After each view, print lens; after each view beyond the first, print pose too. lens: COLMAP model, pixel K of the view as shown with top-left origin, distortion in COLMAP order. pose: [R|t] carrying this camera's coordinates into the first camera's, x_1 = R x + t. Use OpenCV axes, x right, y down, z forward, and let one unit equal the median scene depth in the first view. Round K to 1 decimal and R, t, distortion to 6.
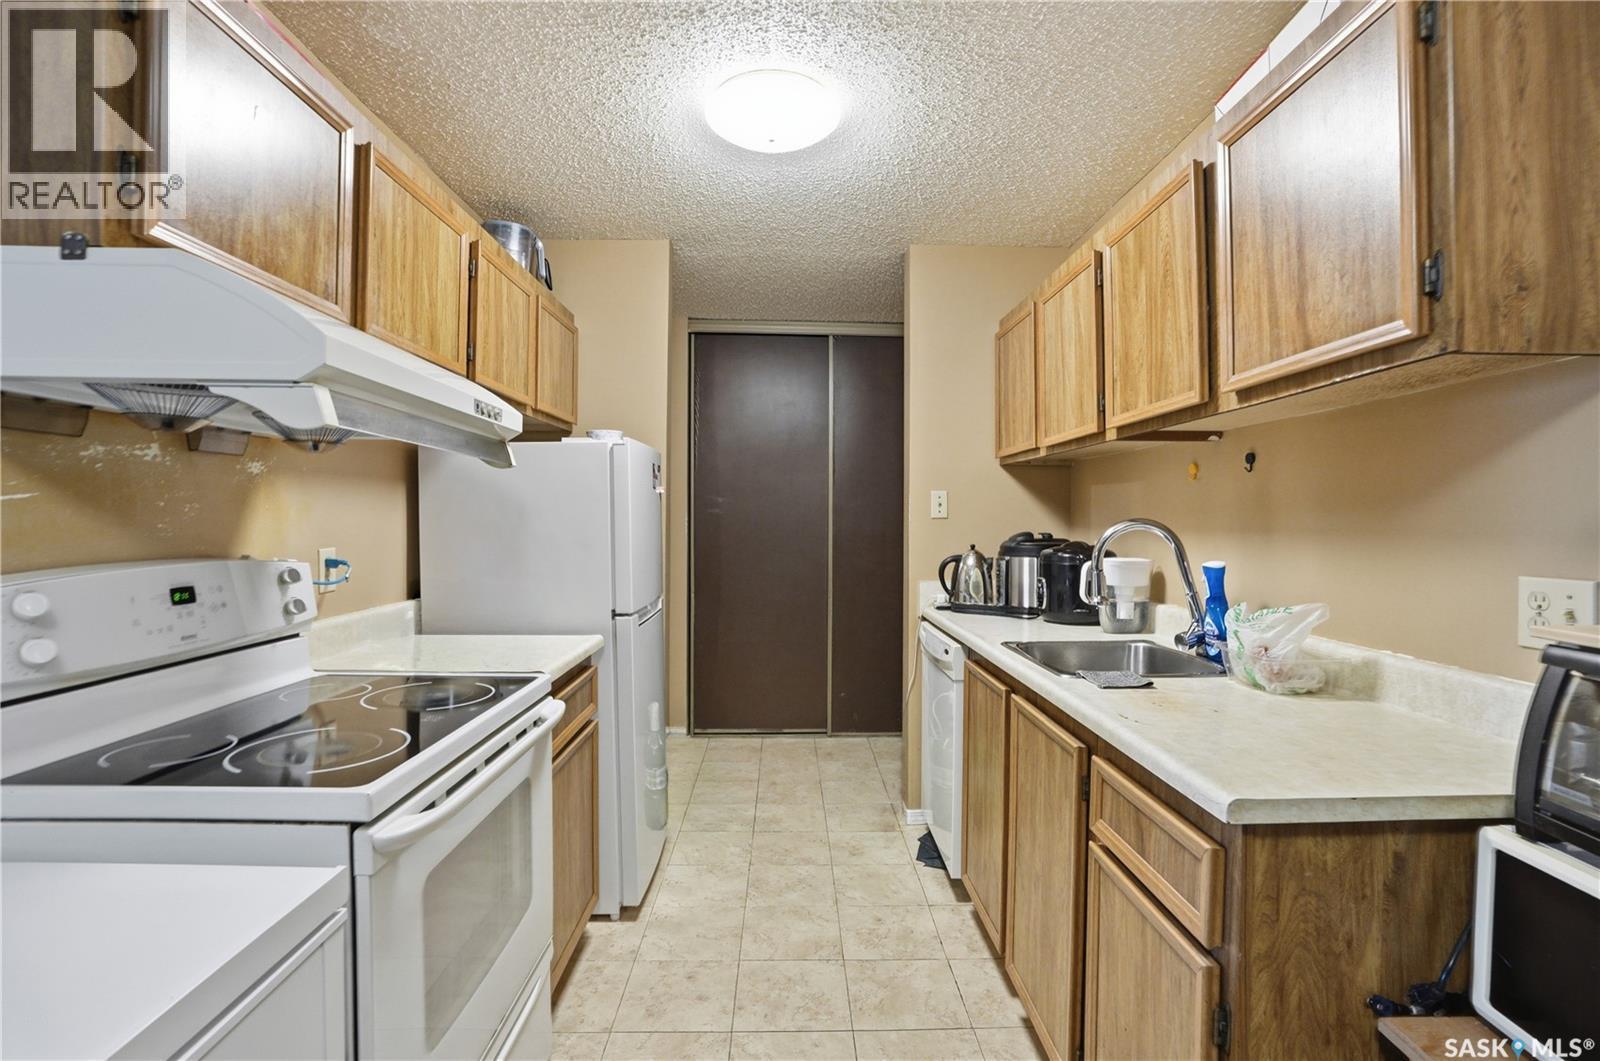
lens RADIAL K [[761.8, 0, 803.5], [0, 761.8, 522.7], [0, 0, 1]] dist [-0.077584, 0.029103]
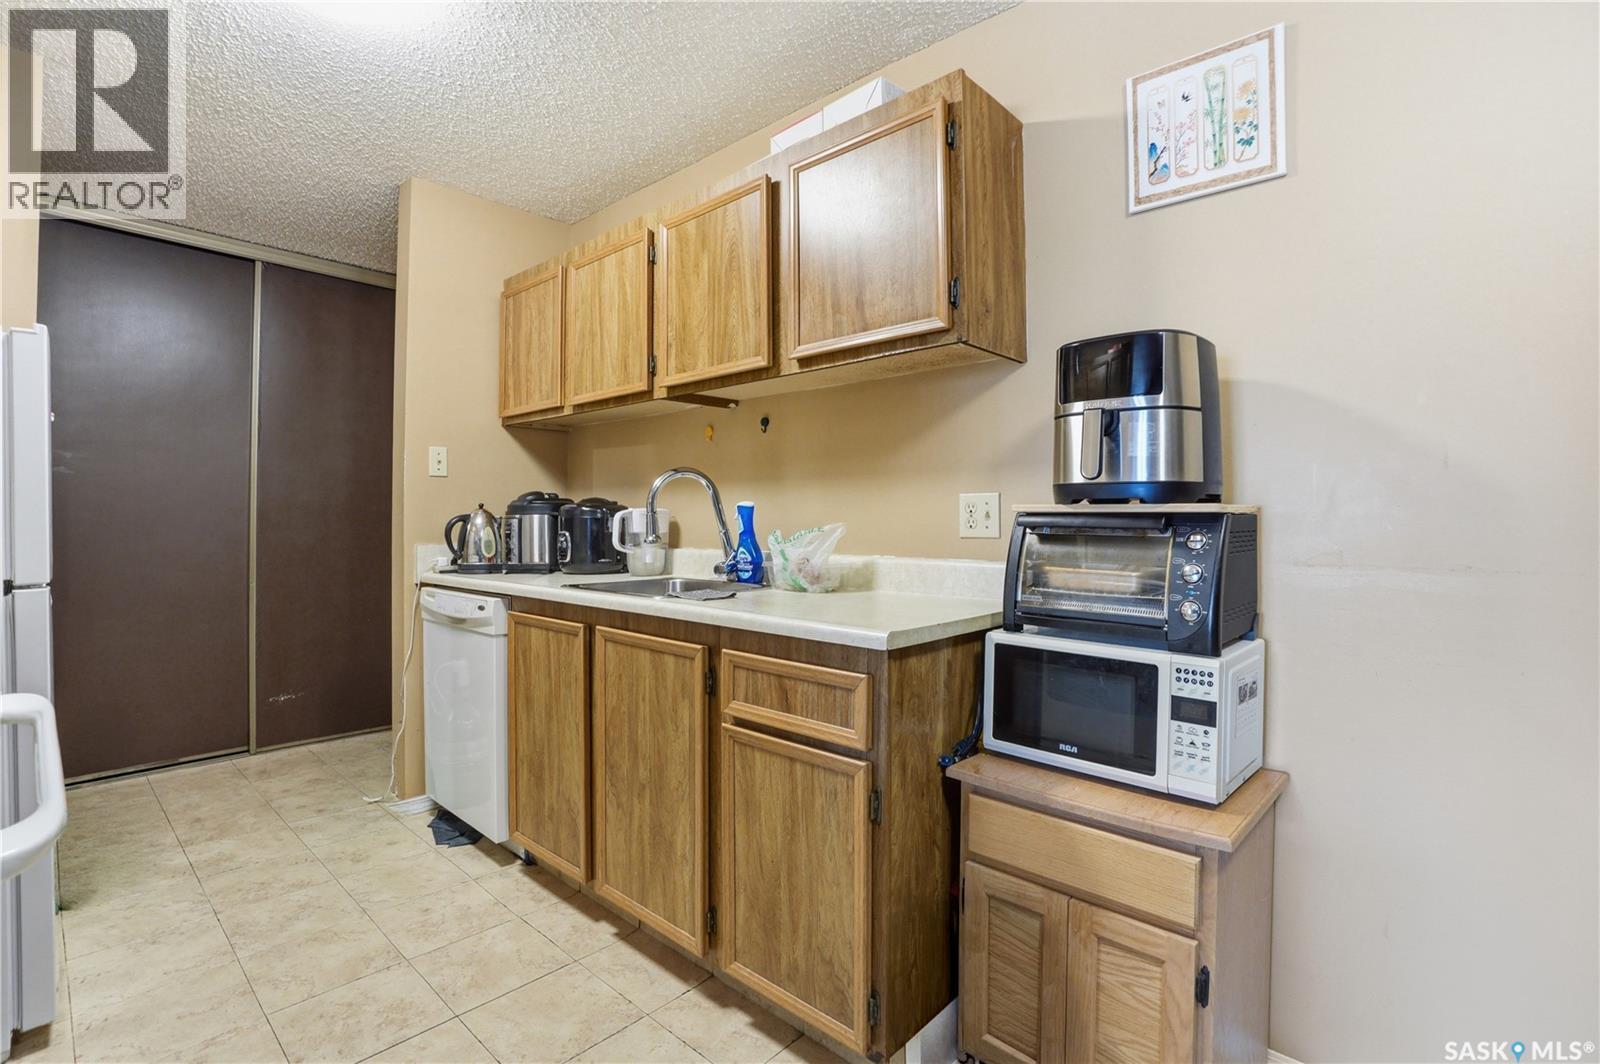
lens RADIAL K [[761.8, 0, 803.5], [0, 761.8, 524.2], [0, 0, 1]] dist [-0.077584, 0.029103]
pose [[0.673495, 0.000145, 0.739192, -0.312696], [0.005878, 0.999967, -0.005553, 0.094901], [-0.739169, 0.008085, 0.673472, 0.079754]]
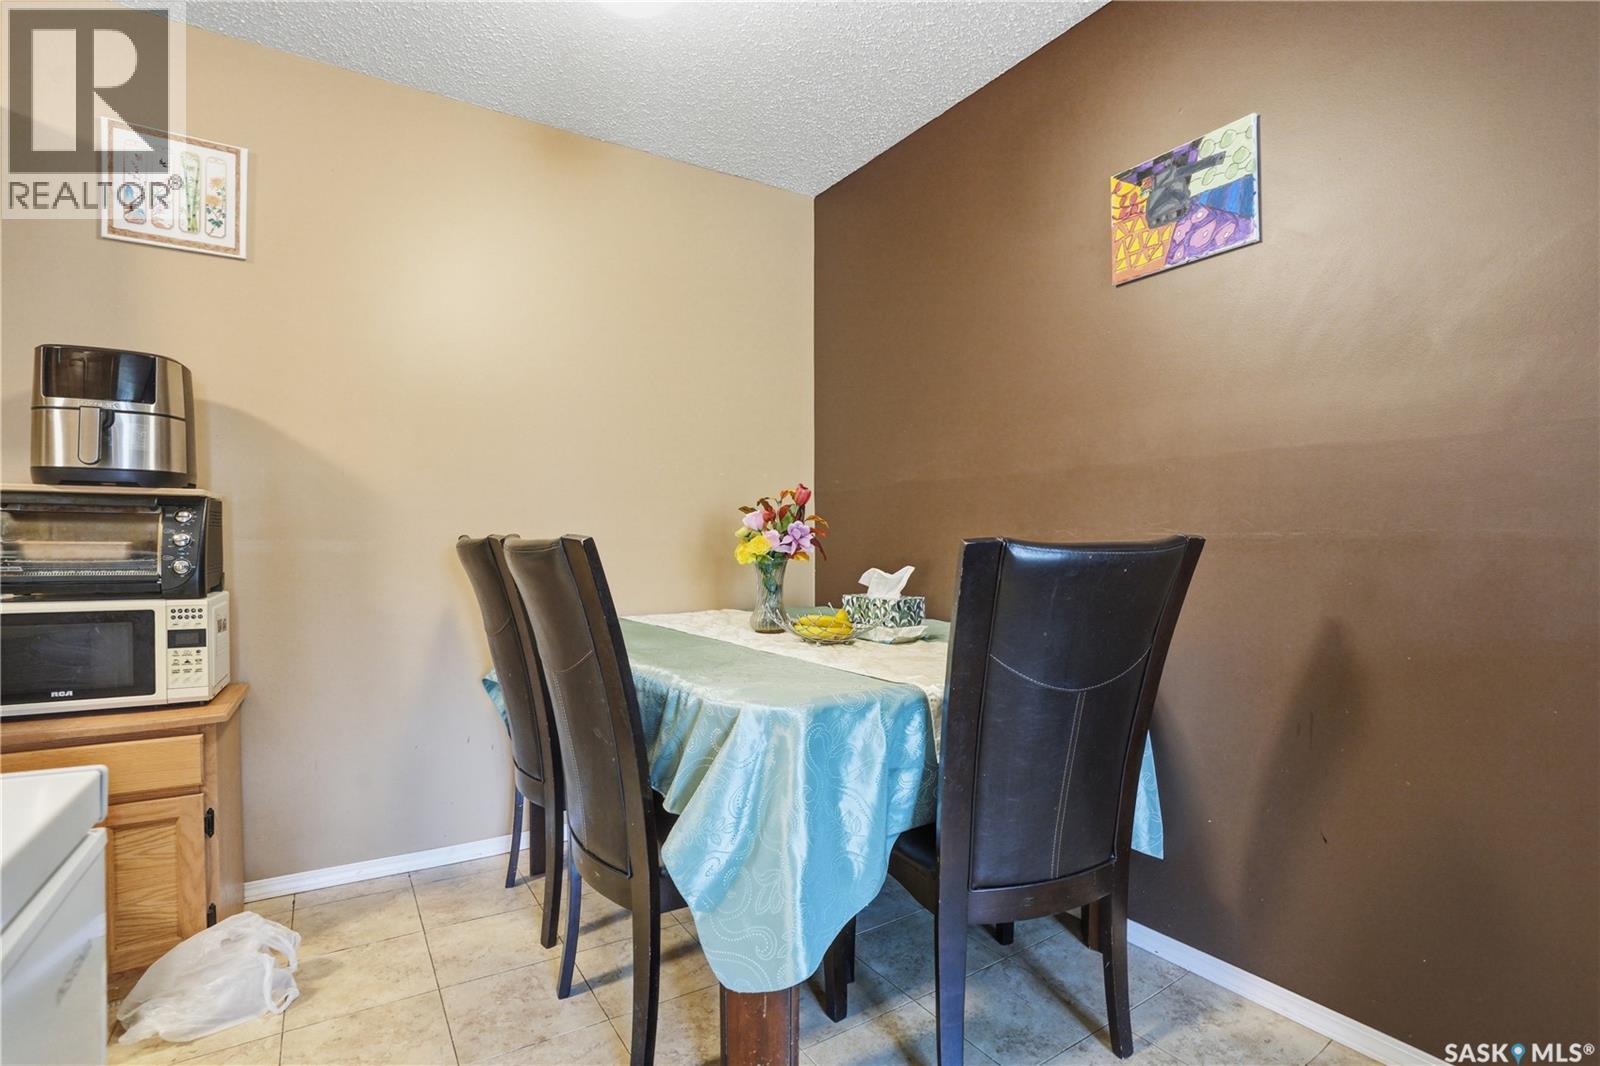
lens RADIAL K [[791.6, 0, 796.9], [0, 791.6, 545.2], [0, 0, 1]] dist [-0.015253, -0.000157]
pose [[-0.508296, -0.004673, 0.861170, -0.843461], [0.008839, 0.999904, 0.010643, 0.145037], [-0.861137, 0.013022, -0.508206, 0.116167]]
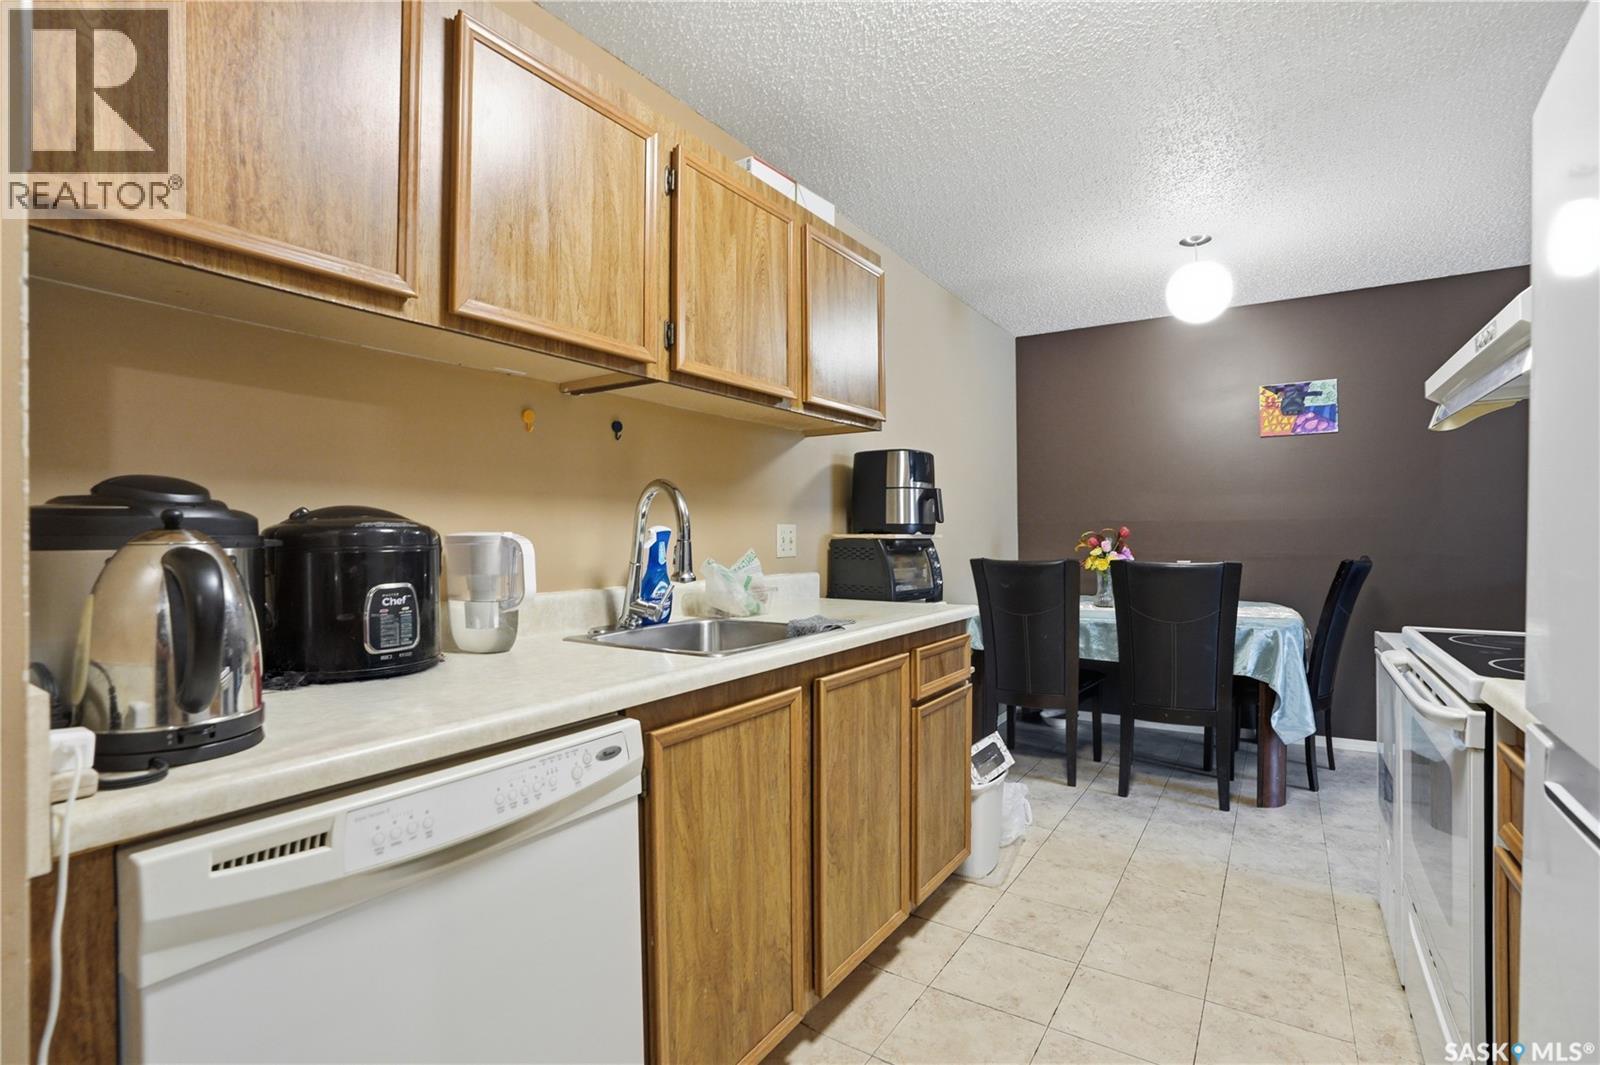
lens RADIAL K [[756.3, 0, 798.4], [0, 756.3, 556.3], [0, 0, 1]] dist [-0.107636, 0.062800]
pose [[-0.837250, -0.005649, 0.546790, -0.171494], [0.017158, 0.999183, 0.036594, 0.056428], [-0.546550, 0.040020, -0.836469, 1.762688]]
